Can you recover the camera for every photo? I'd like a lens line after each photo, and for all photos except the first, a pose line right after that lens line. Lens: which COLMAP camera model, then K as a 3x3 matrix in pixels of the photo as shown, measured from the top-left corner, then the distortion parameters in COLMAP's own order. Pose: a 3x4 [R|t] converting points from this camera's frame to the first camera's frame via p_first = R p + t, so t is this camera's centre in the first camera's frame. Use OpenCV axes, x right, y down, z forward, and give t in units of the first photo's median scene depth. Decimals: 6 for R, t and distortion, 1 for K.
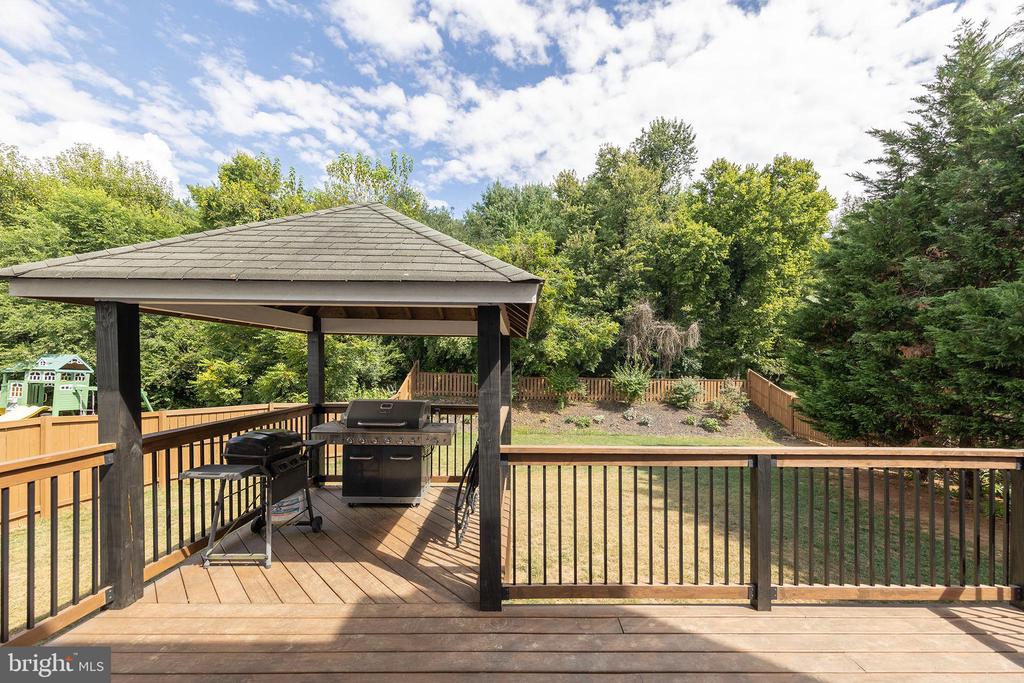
lens RADIAL K [[380.9, 0, 514.2], [0, 380.9, 364.2], [0, 0, 1]] dist [0.004952, -0.000266]
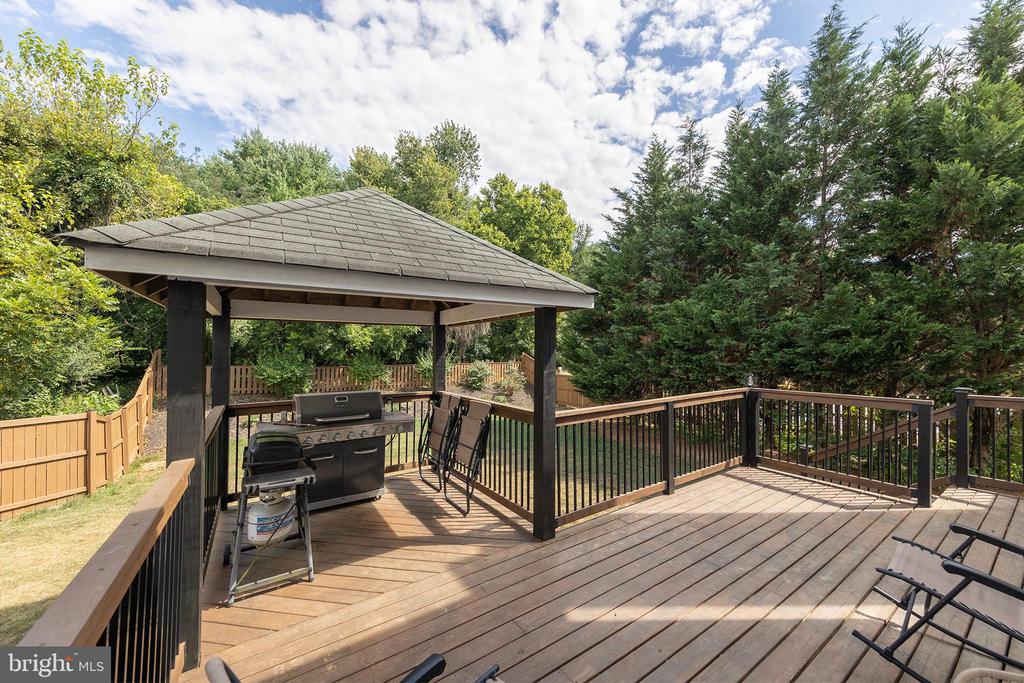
lens RADIAL K [[380.9, 0, 530.5], [0, 380.9, 344.1], [0, 0, 1]] dist [0.004952, -0.000266]
pose [[0.825691, -0.007047, 0.564078, -0.147967], [0.016153, 0.999807, -0.011154, -0.001840], [-0.563891, 0.018321, 0.825646, -0.010028]]
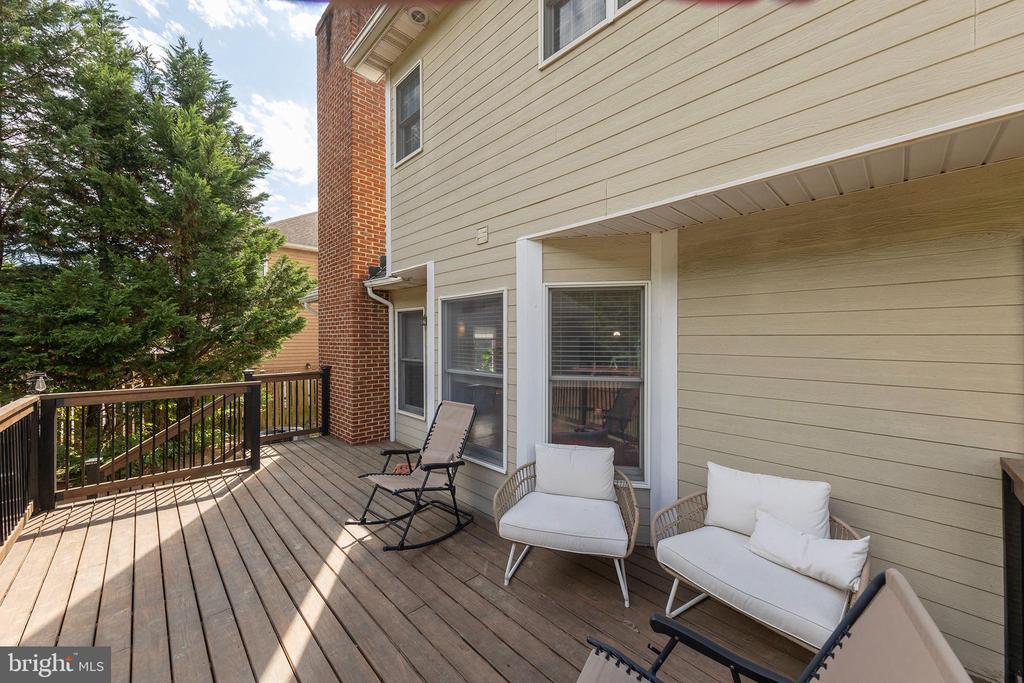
lens RADIAL K [[380.9, 0, 511.6], [0, 380.9, 344.6], [0, 0, 1]] dist [0.004952, -0.000266]
pose [[-0.677374, -0.026698, 0.735154, -0.152329], [-0.013841, 0.999627, 0.023549, -0.003266], [-0.735509, 0.005776, -0.677491, 0.121925]]
